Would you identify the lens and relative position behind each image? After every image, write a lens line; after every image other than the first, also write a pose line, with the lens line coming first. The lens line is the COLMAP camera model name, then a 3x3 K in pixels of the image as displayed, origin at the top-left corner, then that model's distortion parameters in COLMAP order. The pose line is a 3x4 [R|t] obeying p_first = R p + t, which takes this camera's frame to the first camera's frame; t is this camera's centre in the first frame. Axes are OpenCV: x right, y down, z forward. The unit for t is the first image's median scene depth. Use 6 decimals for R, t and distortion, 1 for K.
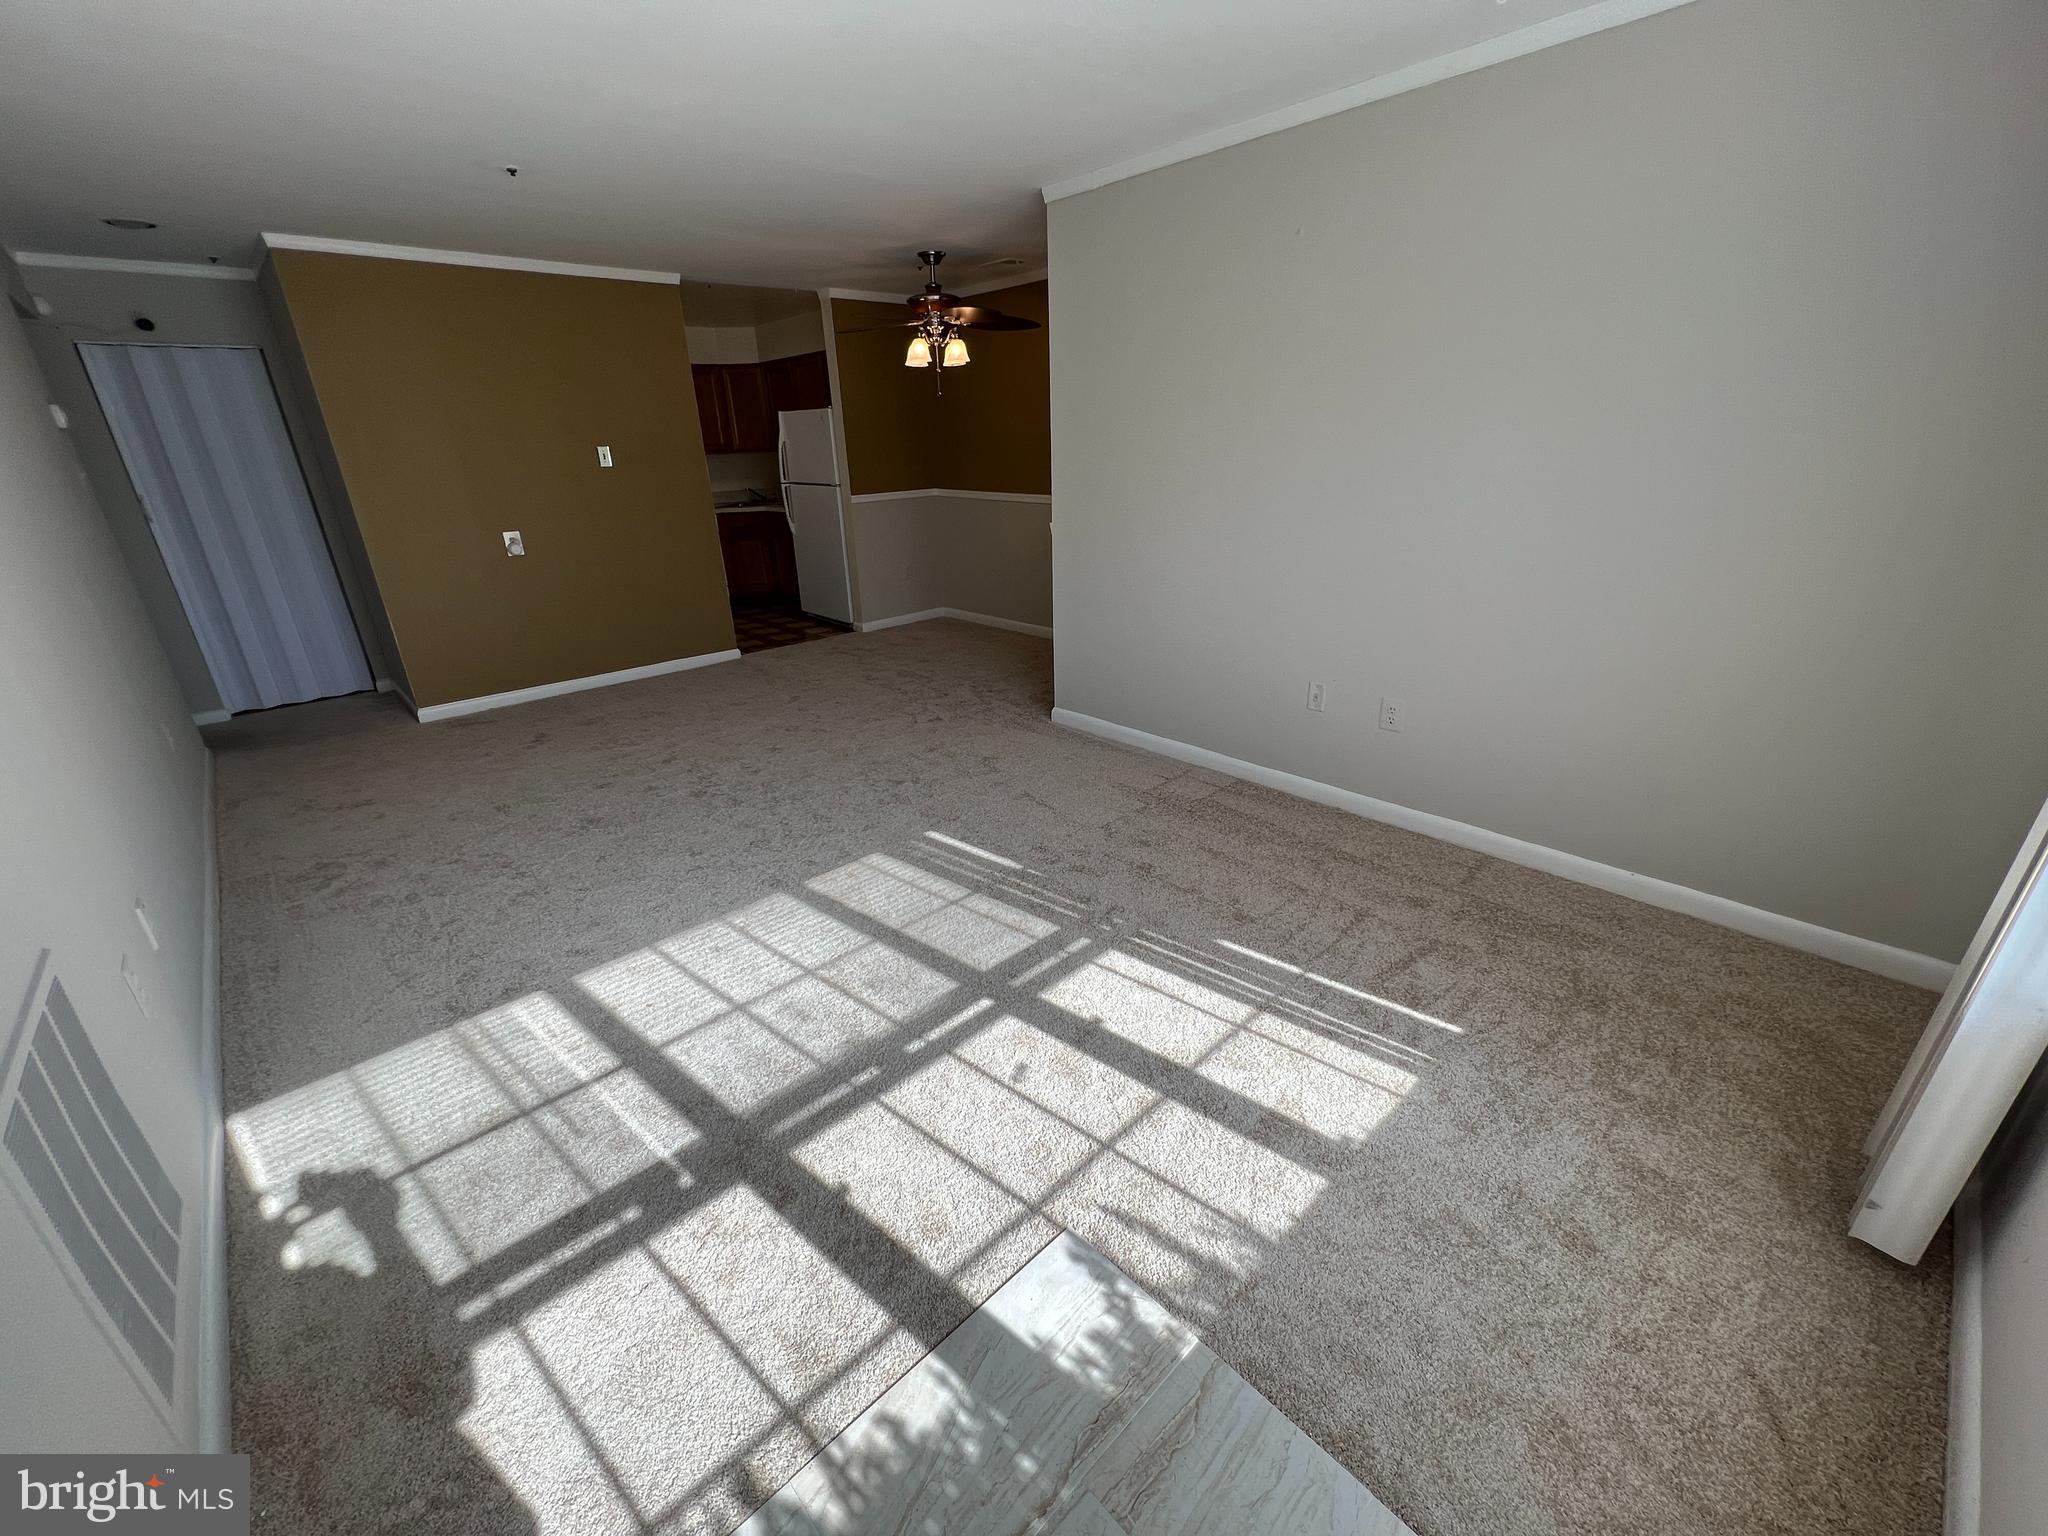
lens RADIAL K [[763.0, 0, 1050.7], [0, 763.0, 817.5], [0, 0, 1]] dist [0.000258, -0.000015]
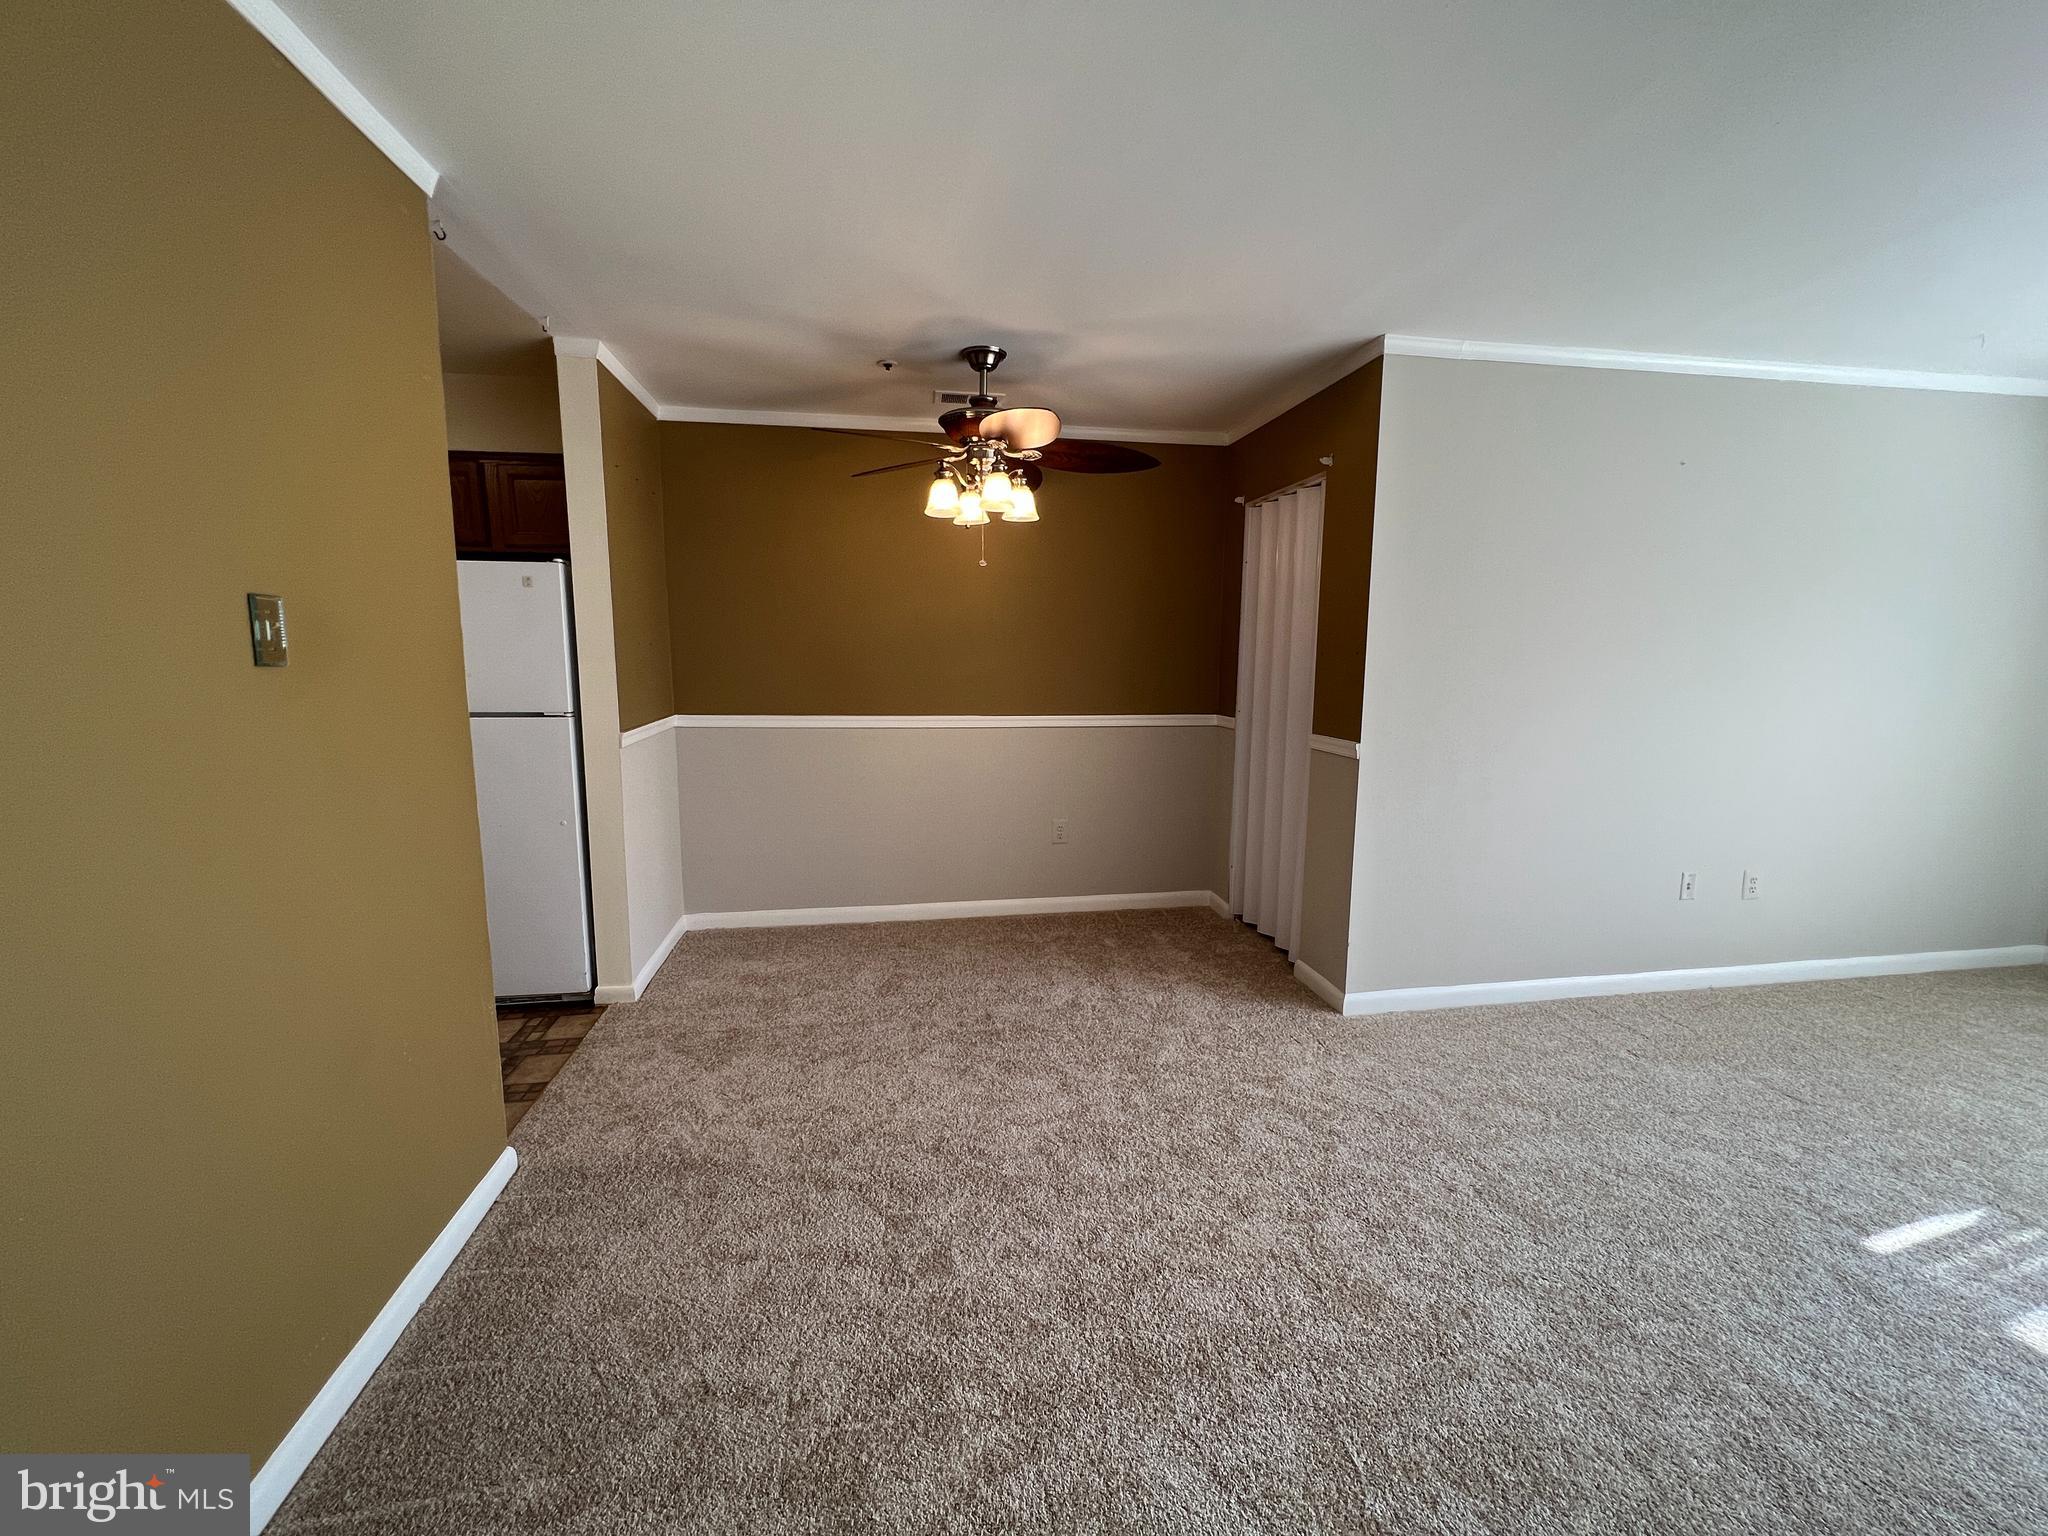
lens RADIAL K [[825.2, 0, 1026.3], [0, 825.2, 763.2], [0, 0, 1]] dist [-0.000076, 0.000777]
pose [[0.571268, -0.083500, 0.816505, -1.308108], [0.344667, 0.927251, -0.146321, -0.583066], [-0.744888, 0.365011, 0.558488, 1.301630]]
